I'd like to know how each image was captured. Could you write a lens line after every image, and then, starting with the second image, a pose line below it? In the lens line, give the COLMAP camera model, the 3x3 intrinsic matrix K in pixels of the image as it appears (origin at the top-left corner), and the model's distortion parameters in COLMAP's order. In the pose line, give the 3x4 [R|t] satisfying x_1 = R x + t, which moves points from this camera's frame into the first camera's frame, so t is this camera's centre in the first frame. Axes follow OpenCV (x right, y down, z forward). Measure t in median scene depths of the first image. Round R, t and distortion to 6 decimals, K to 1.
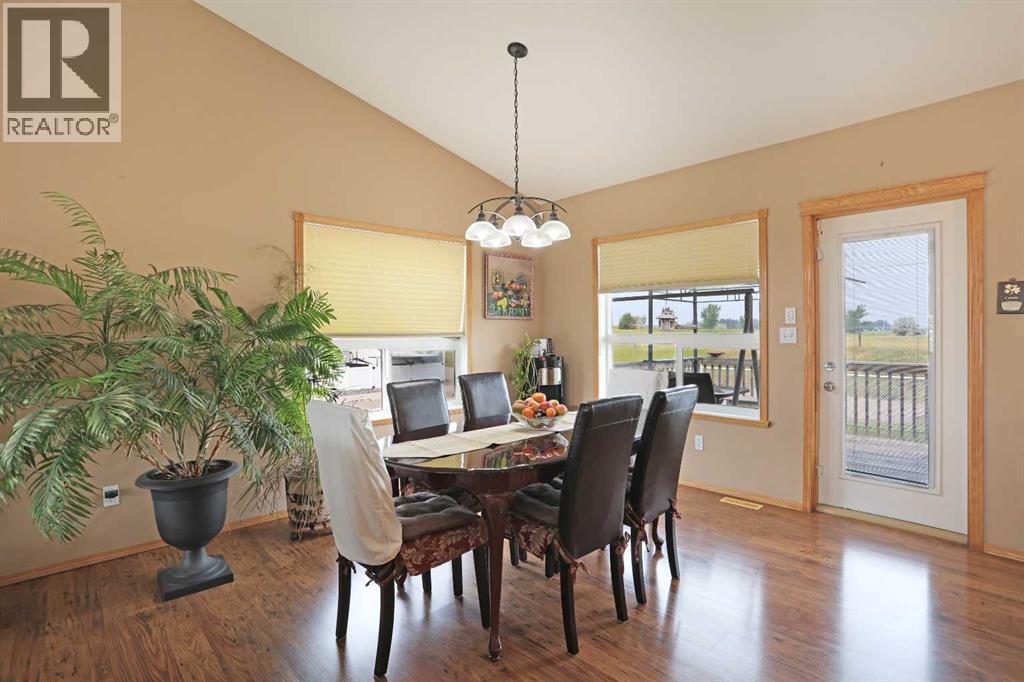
lens RADIAL K [[506.2, 0, 506.1], [0, 506.2, 336.3], [0, 0, 1]] dist [-0.066521, 0.028448]
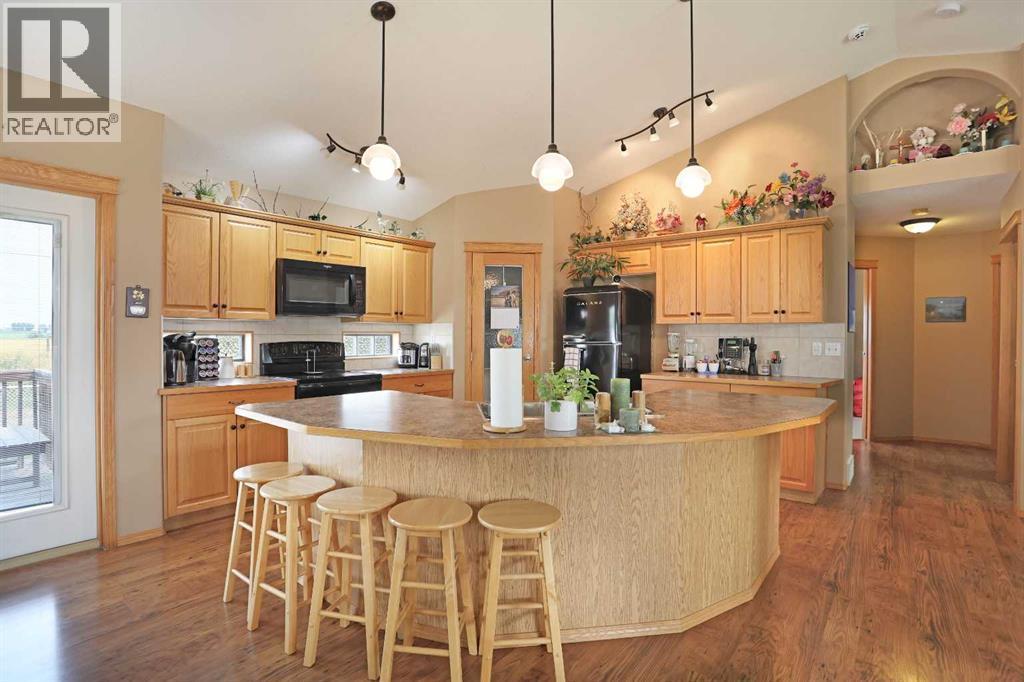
lens RADIAL K [[506.2, 0, 514.4], [0, 506.2, 335.8], [0, 0, 1]] dist [-0.066521, 0.028448]
pose [[-0.134332, 0.003725, 0.990929, -0.145390], [0.002887, 0.999990, -0.003368, 0.001059], [-0.990932, 0.002408, -0.134341, 0.271957]]
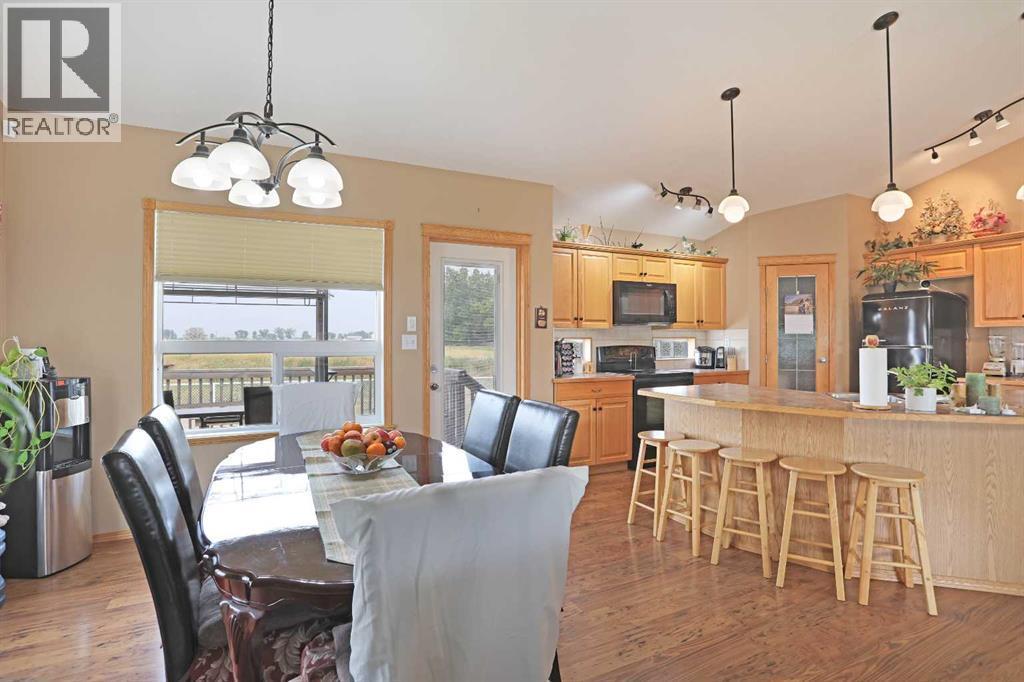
lens RADIAL K [[506.2, 0, 514.9], [0, 506.2, 336.0], [0, 0, 1]] dist [-0.066521, 0.028448]
pose [[0.294957, 0.014735, 0.955397, -0.485469], [0.004318, 0.999850, -0.016754, 0.005101], [-0.955501, 0.009067, 0.294849, 0.524116]]
